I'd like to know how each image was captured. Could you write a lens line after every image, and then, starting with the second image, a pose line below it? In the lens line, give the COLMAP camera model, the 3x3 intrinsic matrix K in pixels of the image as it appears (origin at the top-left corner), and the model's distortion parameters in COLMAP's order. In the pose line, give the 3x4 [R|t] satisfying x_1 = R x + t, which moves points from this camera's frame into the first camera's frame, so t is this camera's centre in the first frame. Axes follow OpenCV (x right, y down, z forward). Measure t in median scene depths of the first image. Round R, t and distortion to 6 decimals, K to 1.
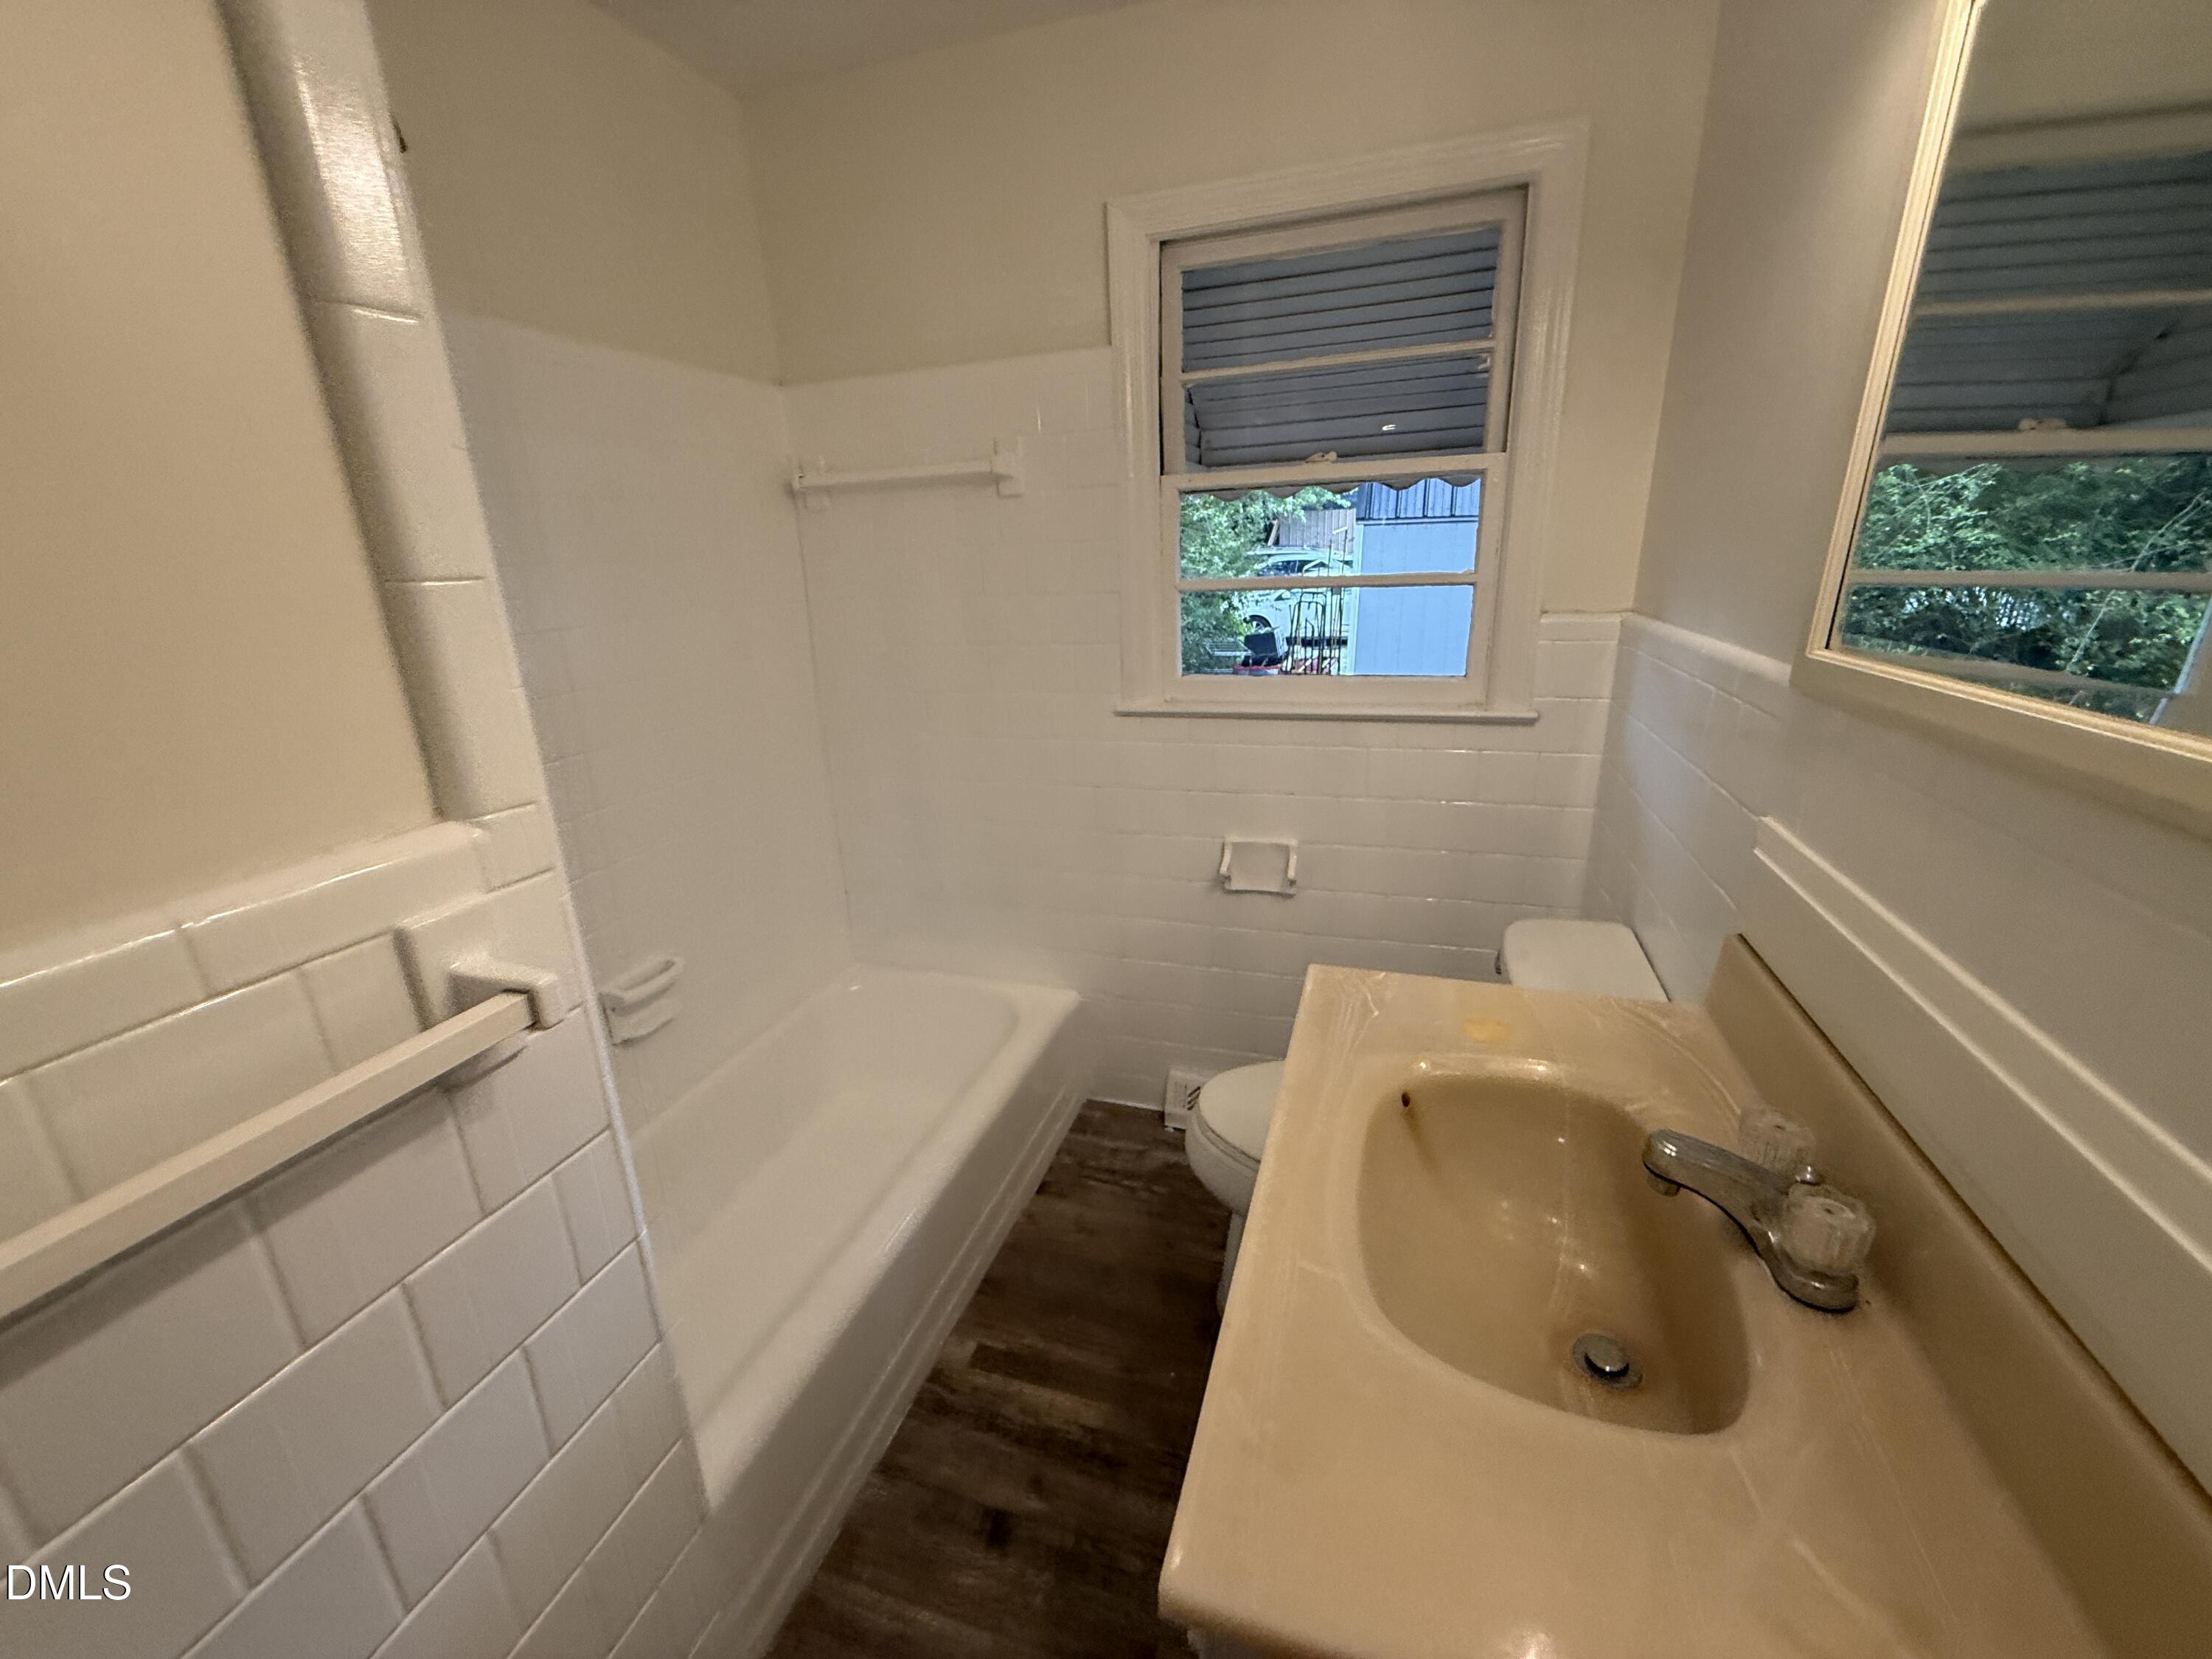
lens RADIAL K [[881.9, 0, 1101.0], [0, 881.9, 830.1], [0, 0, 1]] dist [-0.001449, 0.000554]
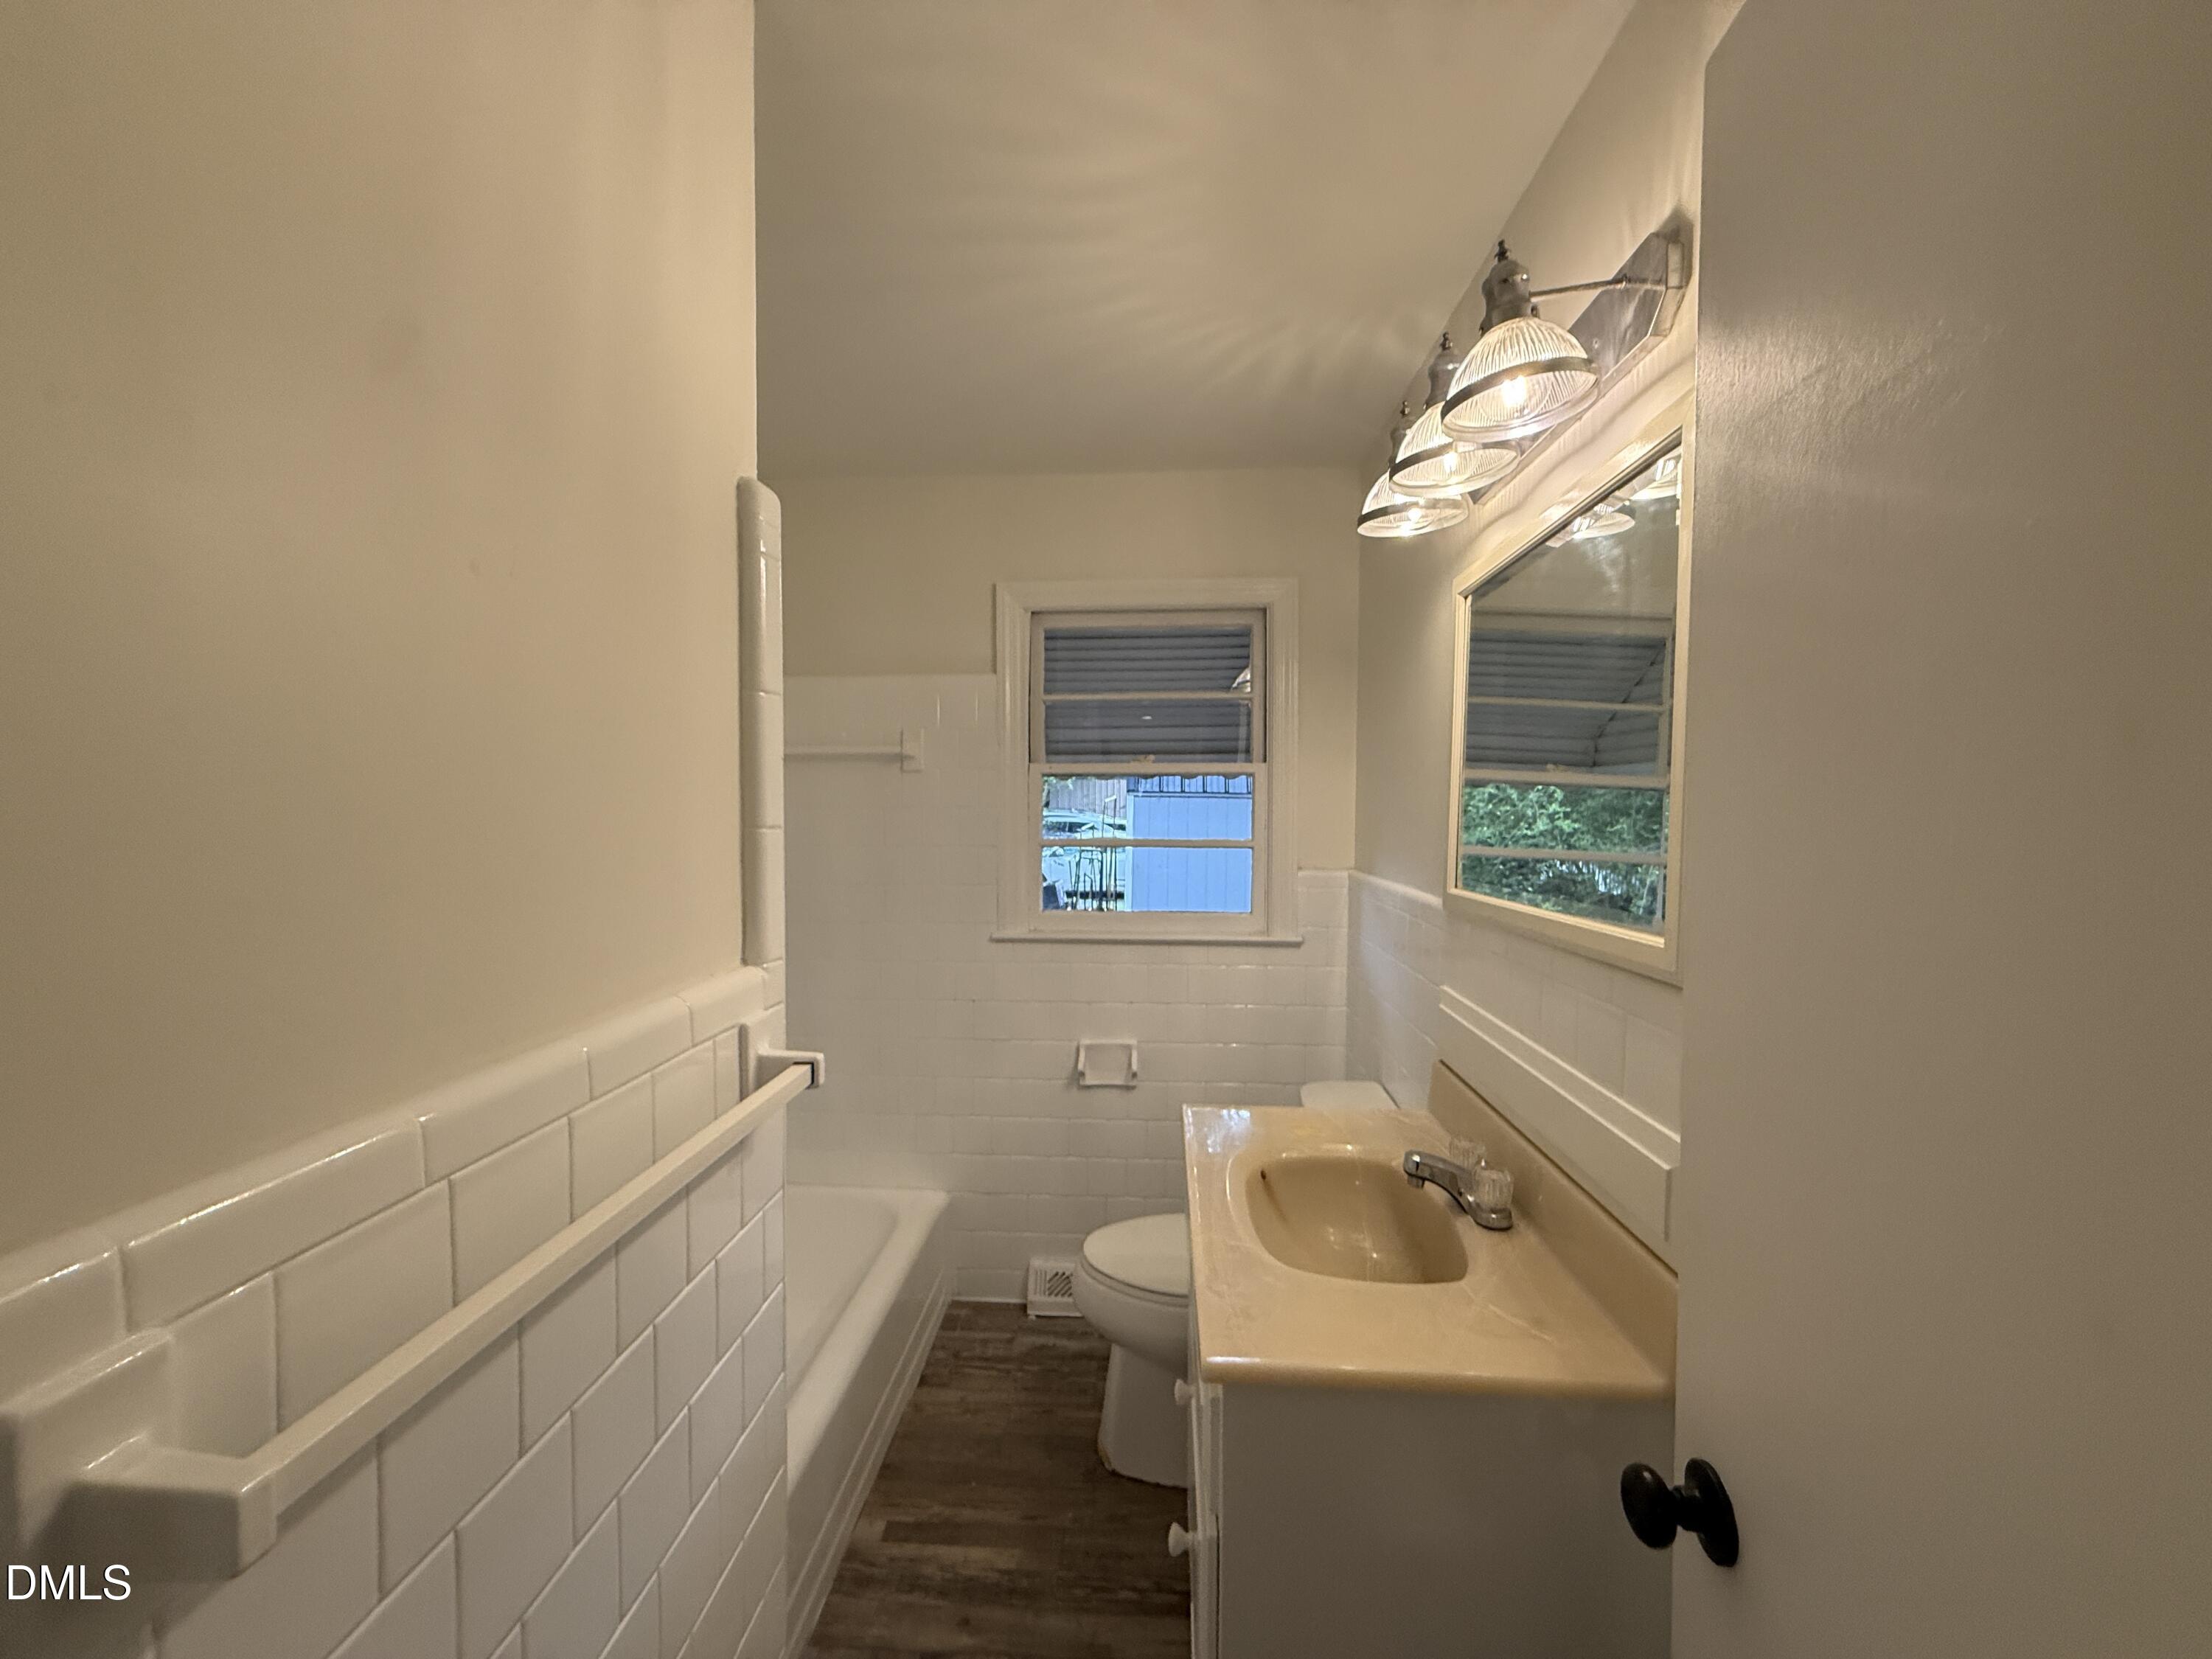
lens RADIAL K [[881.9, 0, 1105.4], [0, 881.9, 833.8], [0, 0, 1]] dist [-0.001449, 0.000554]
pose [[0.965327, 0.034513, 0.258751, -0.172146], [0.038337, 0.961730, -0.271302, 0.074341], [-0.258213, 0.271815, 0.927061, -0.259238]]
